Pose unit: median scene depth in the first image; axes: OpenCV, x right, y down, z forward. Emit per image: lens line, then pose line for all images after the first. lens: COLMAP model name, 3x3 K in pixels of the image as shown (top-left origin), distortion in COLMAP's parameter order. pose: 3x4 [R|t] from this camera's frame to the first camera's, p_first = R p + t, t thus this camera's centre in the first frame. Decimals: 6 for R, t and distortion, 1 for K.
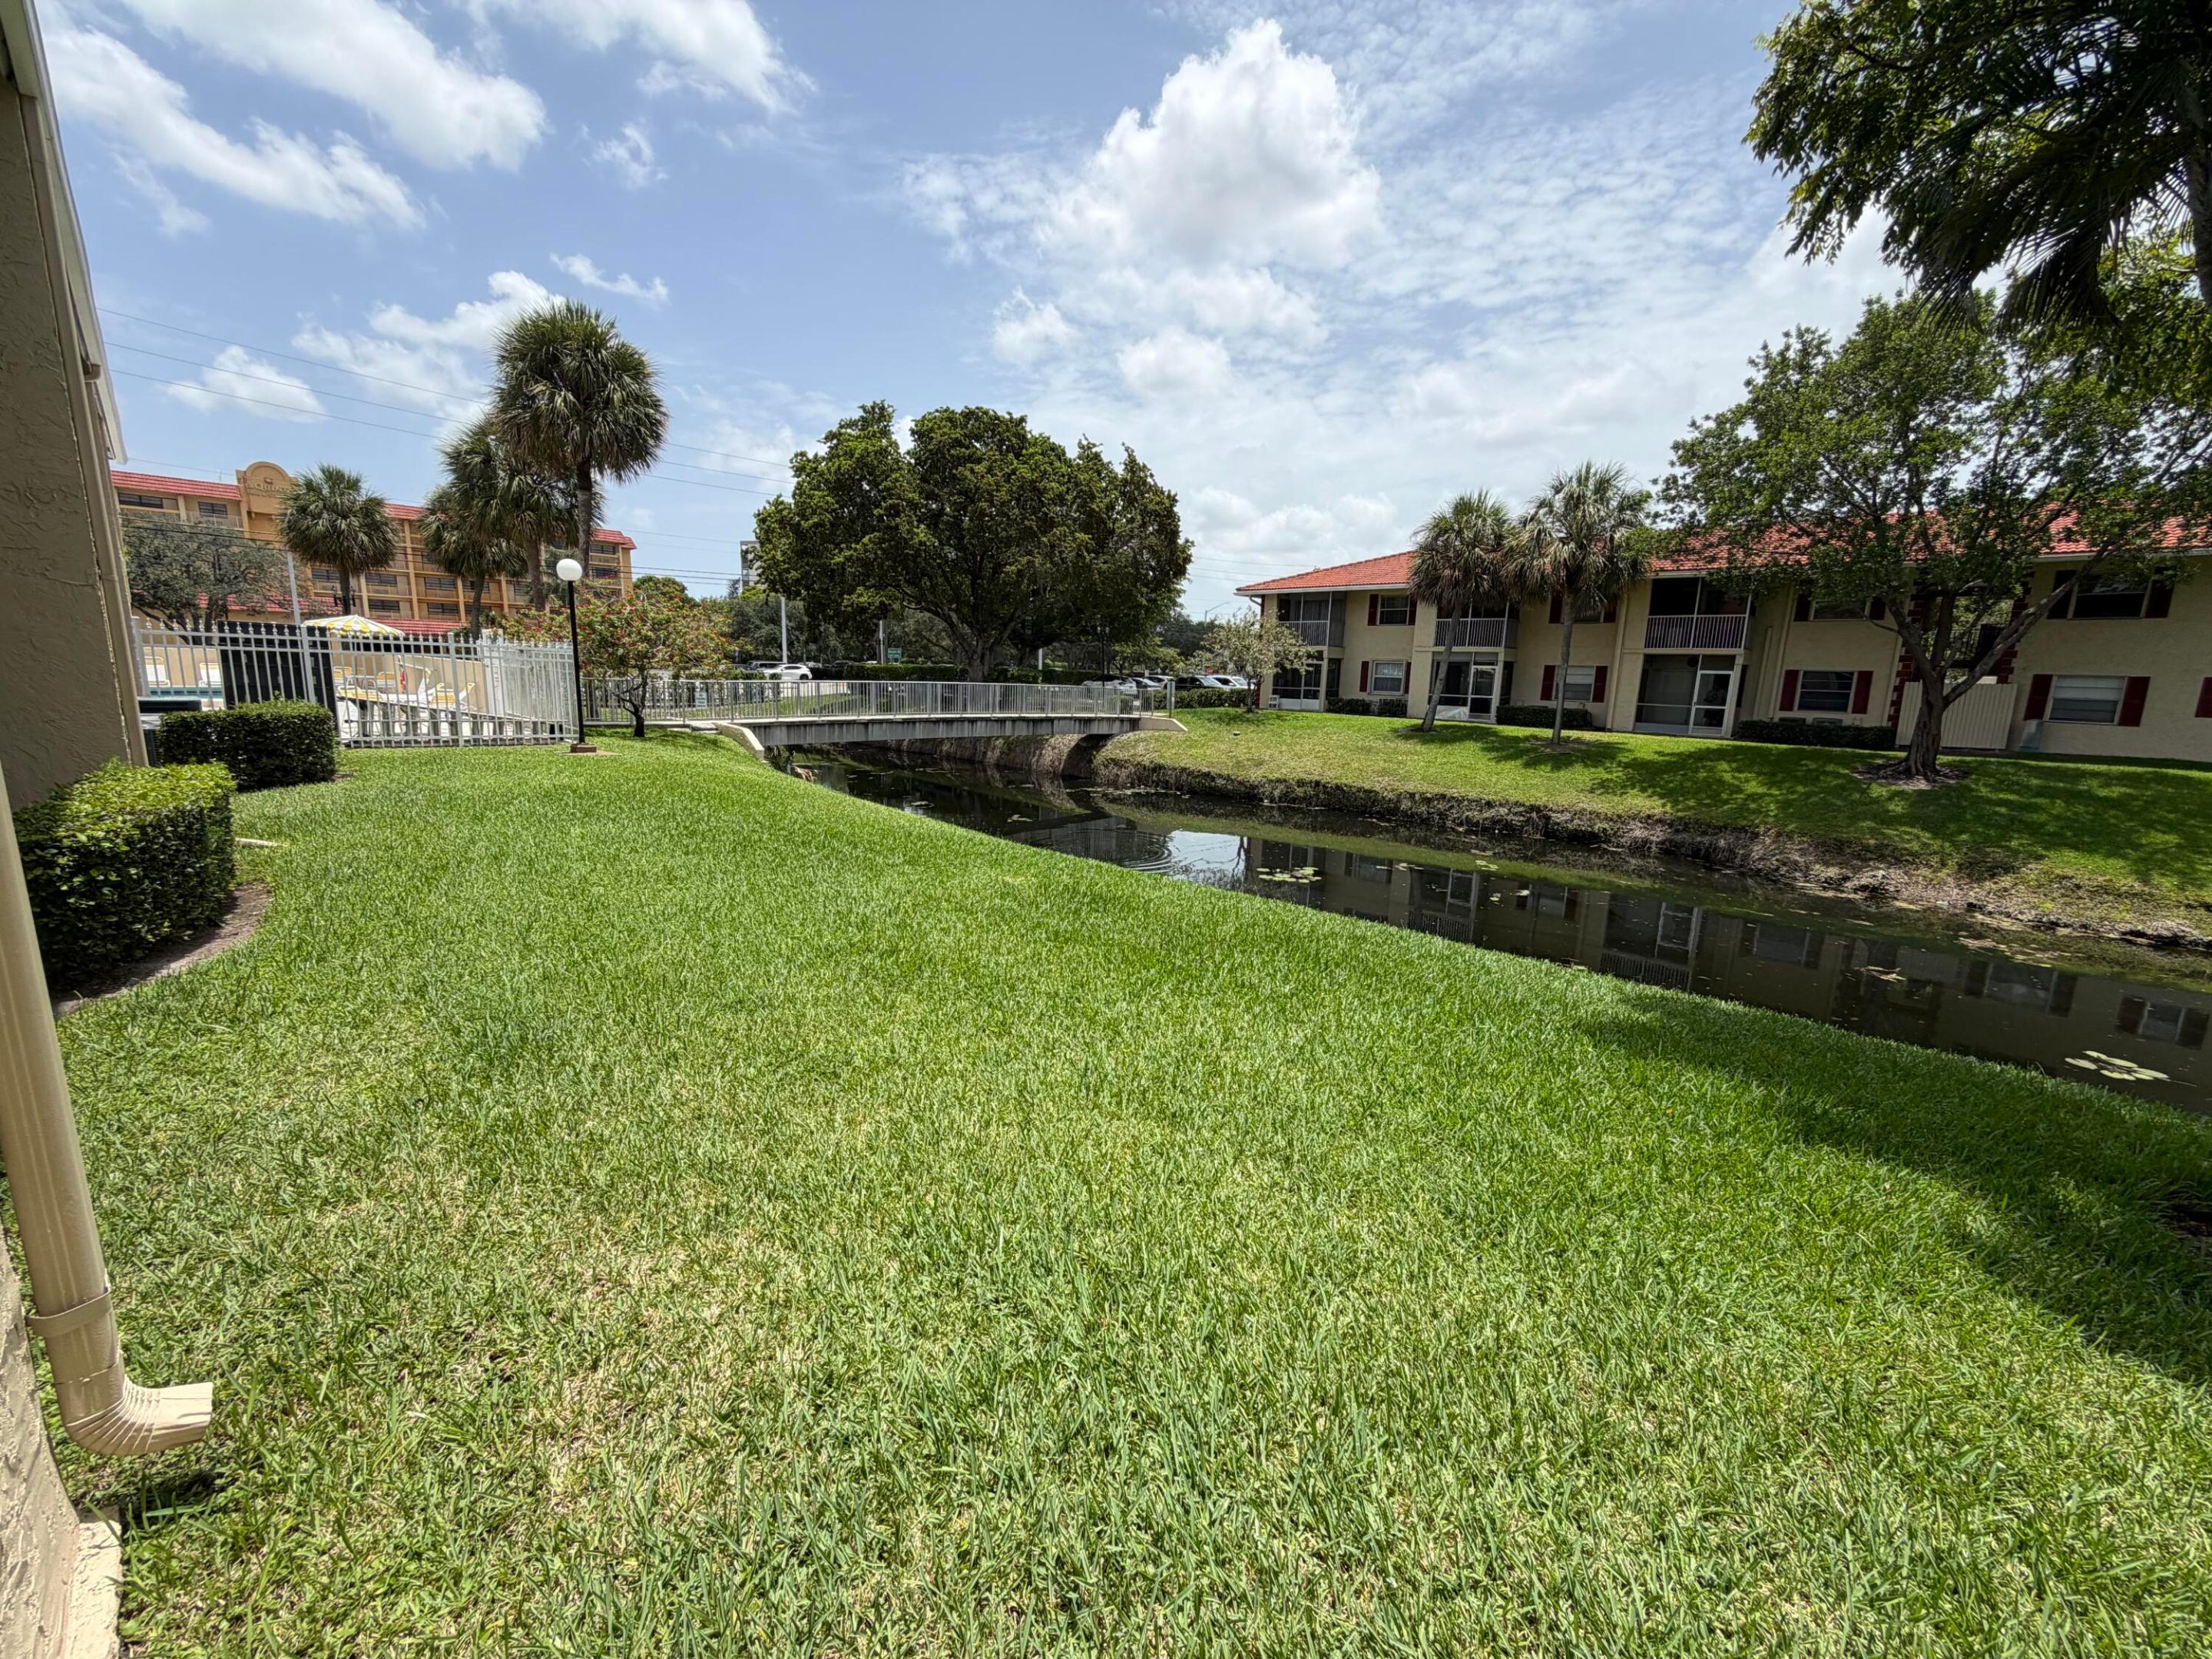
lens RADIAL K [[887.3, 0, 1105.2], [0, 887.3, 824.8], [0, 0, 1]] dist [0.000998, 0.000113]
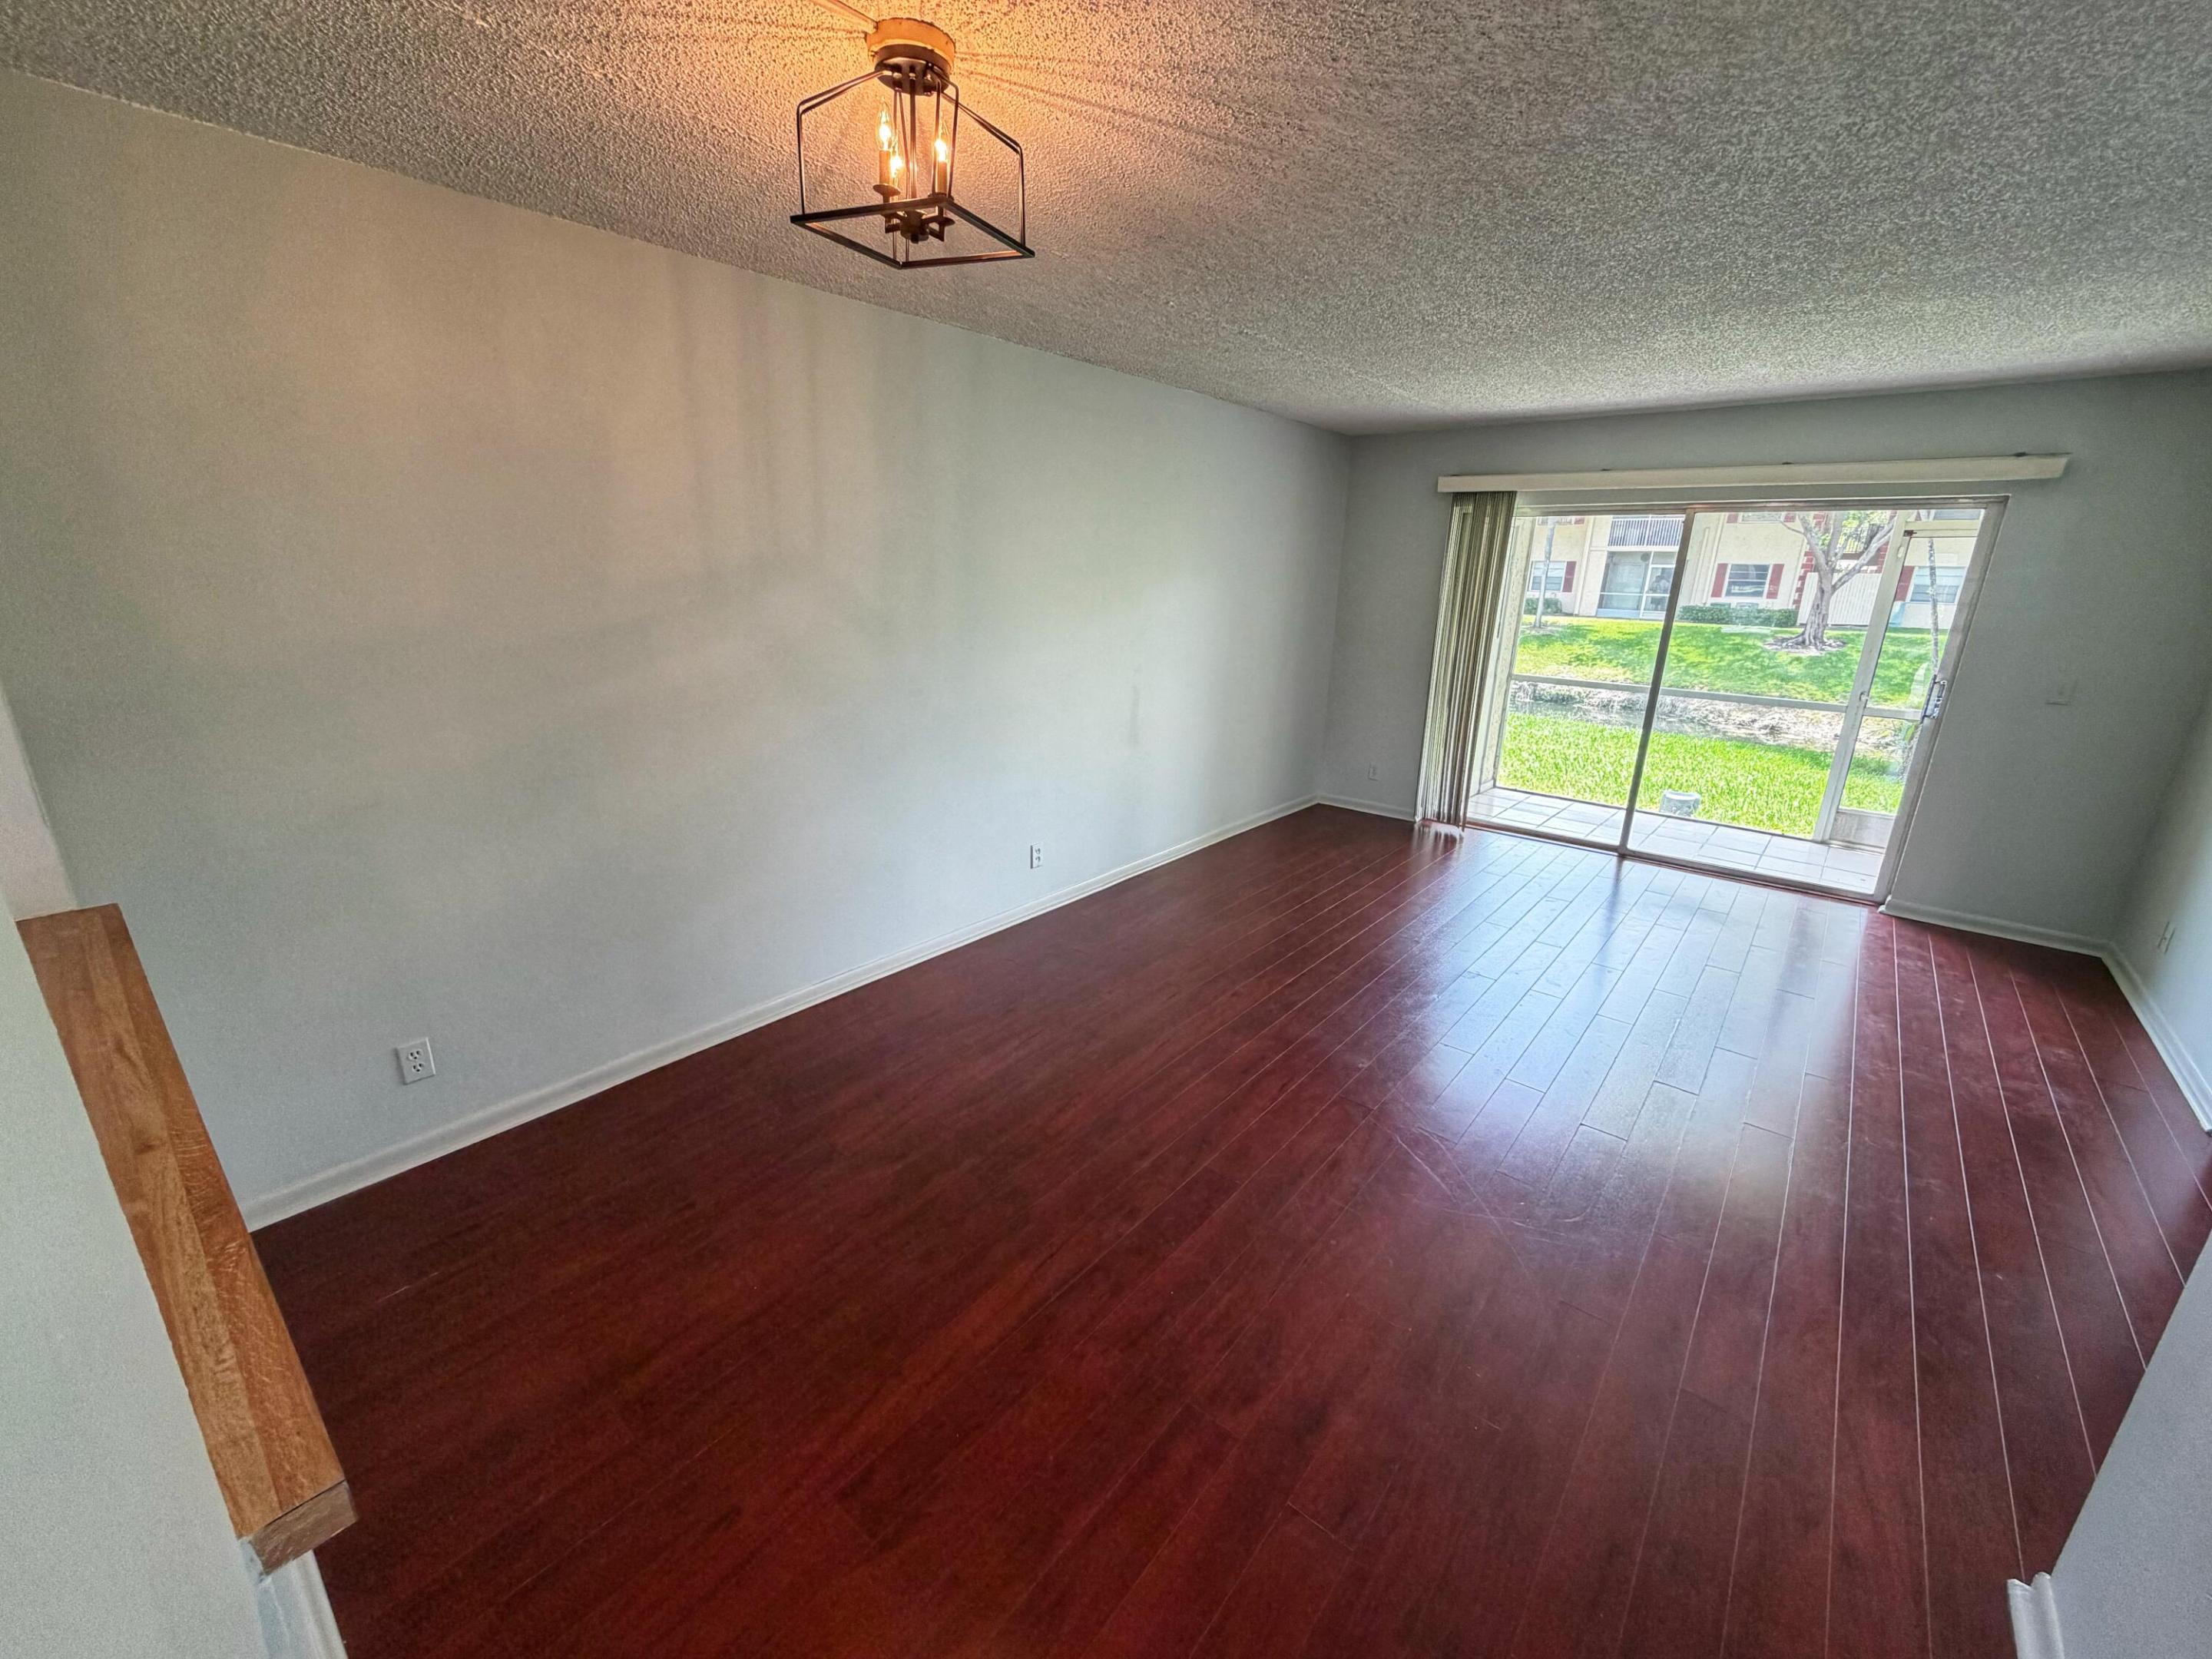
lens RADIAL K [[887.3, 0, 1091.5], [0, 887.3, 842.4], [0, 0, 1]] dist [0.000998, 0.000113]
pose [[0.997509, -0.031783, 0.062976, -0.200945], [0.023325, 0.991140, 0.130758, 0.030106], [-0.066574, -0.128964, 0.989412, -0.224532]]
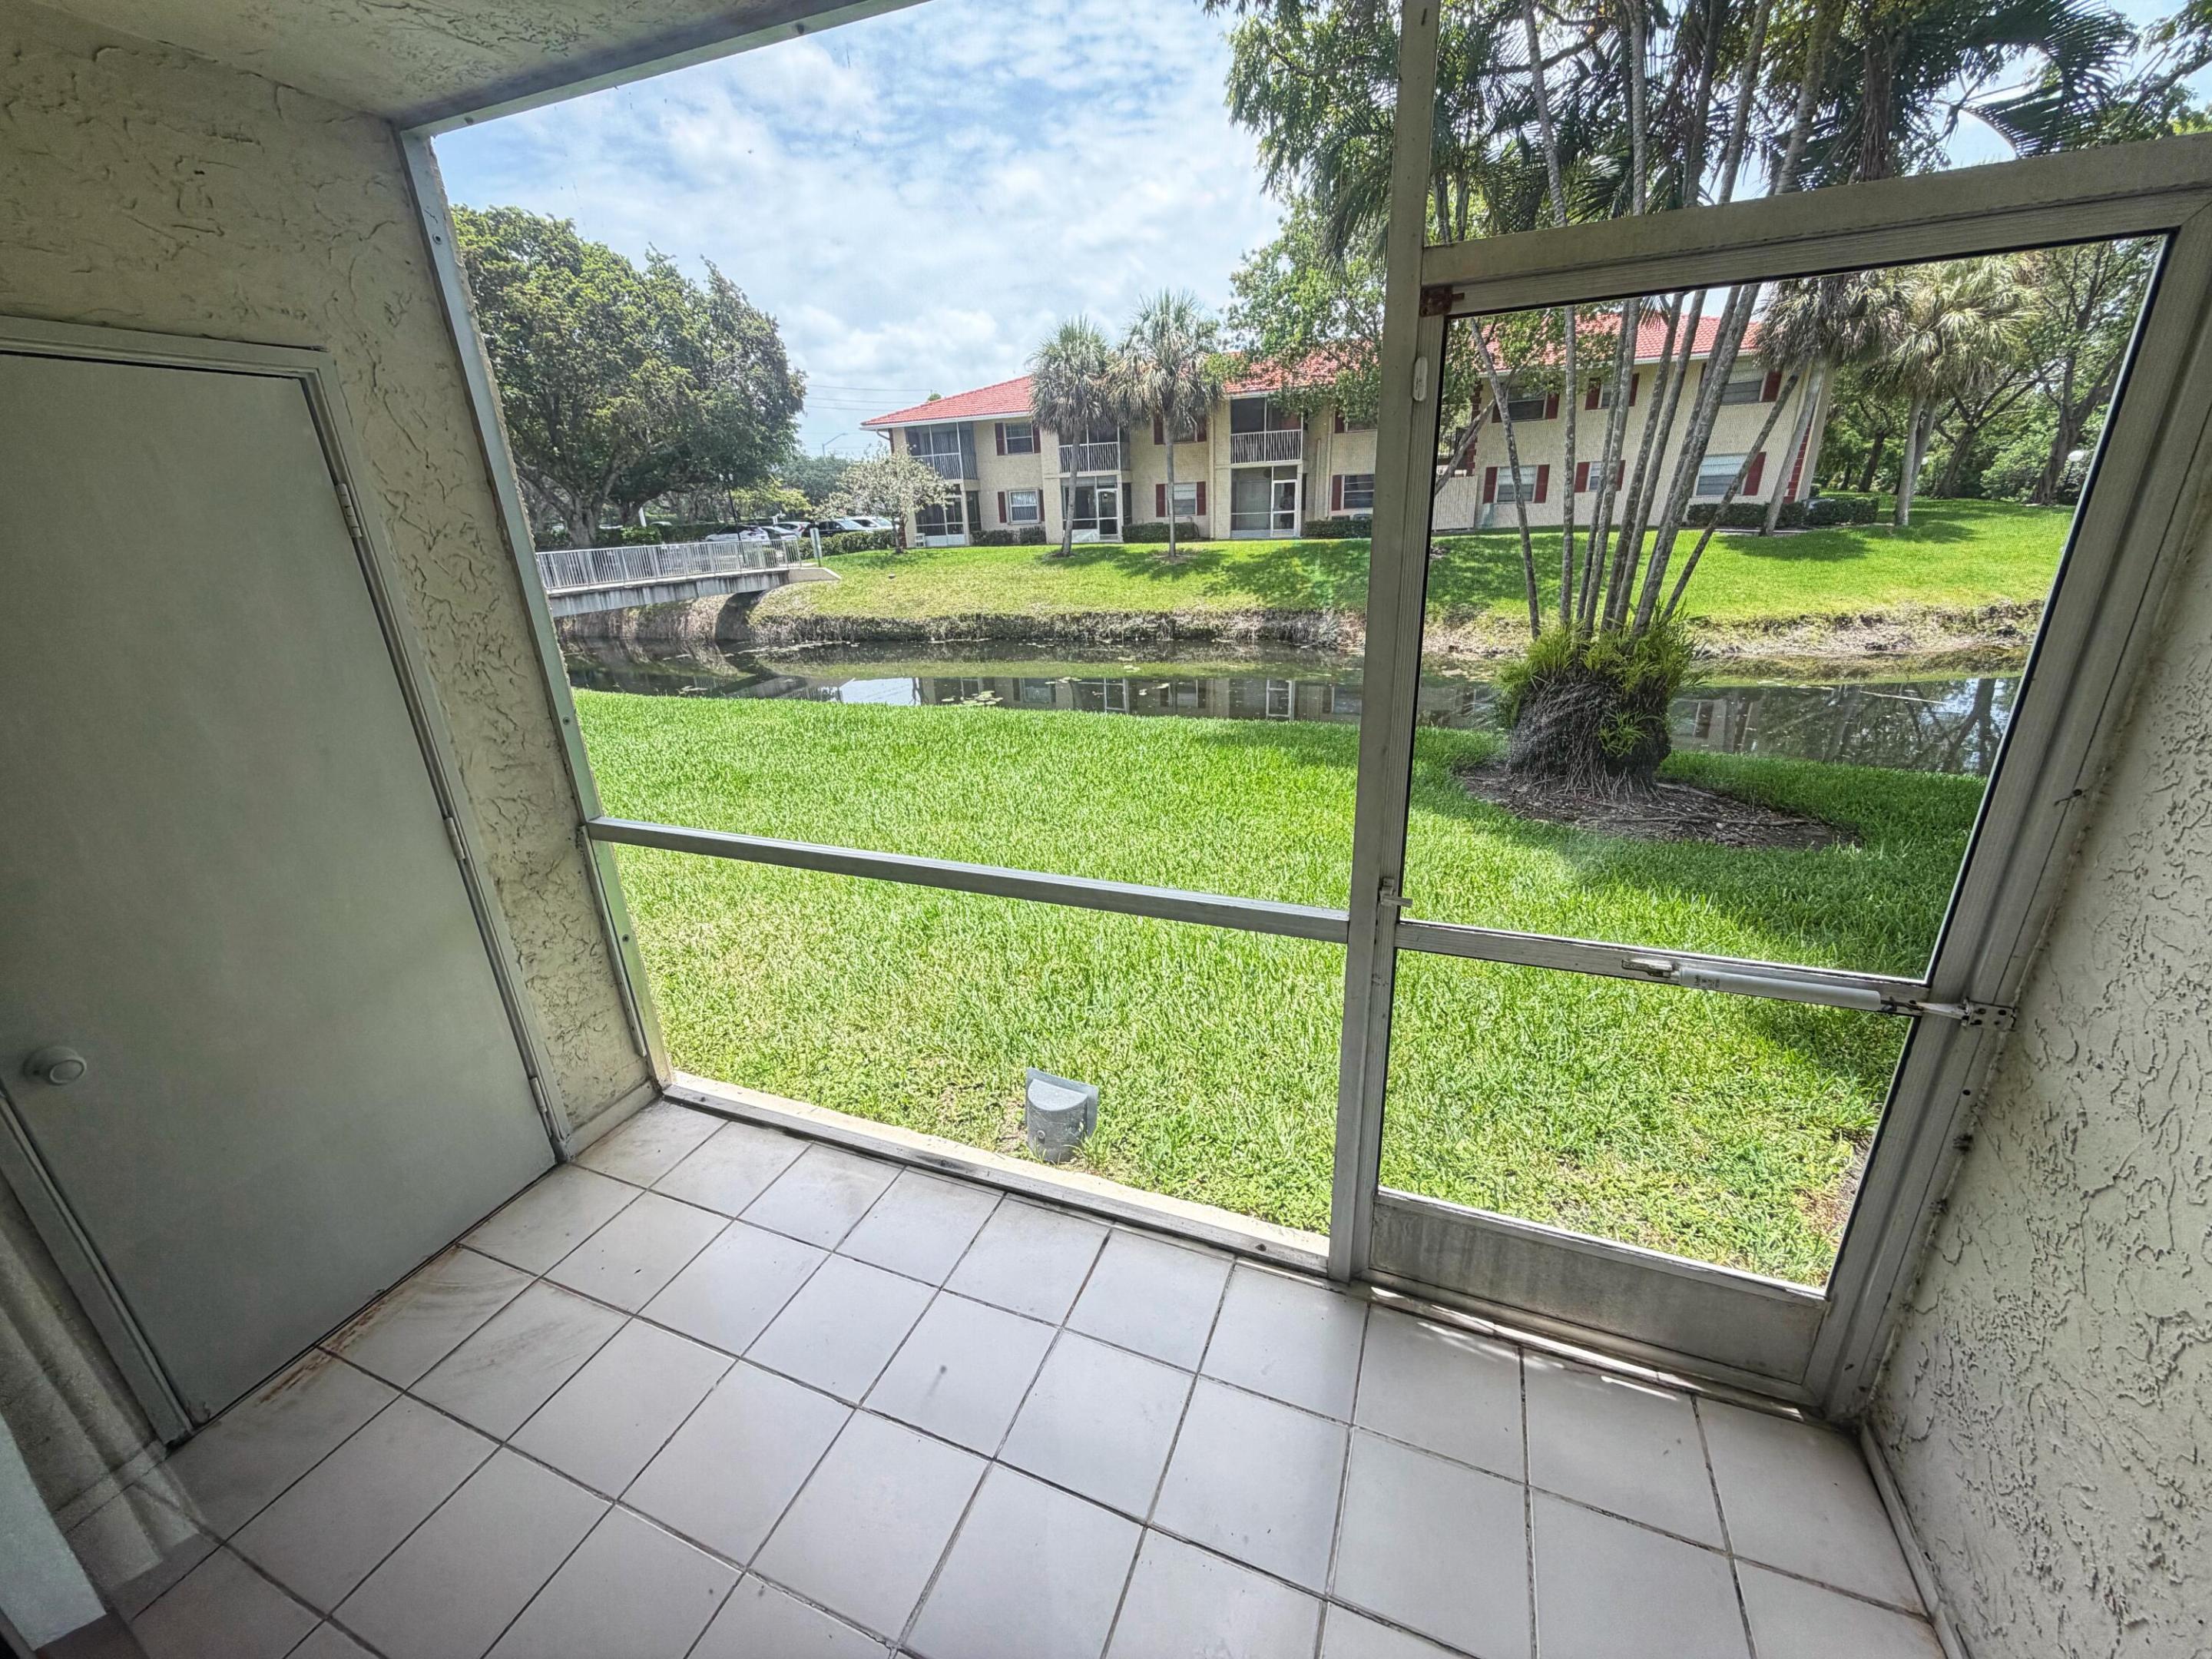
lens RADIAL K [[887.3, 0, 1107.7], [0, 887.3, 833.3], [0, 0, 1]] dist [0.000998, 0.000113]
pose [[0.918773, -0.203488, 0.338302, -0.032504], [0.138132, 0.968459, 0.207382, 0.006583], [-0.369832, -0.143807, 0.917902, -0.077097]]
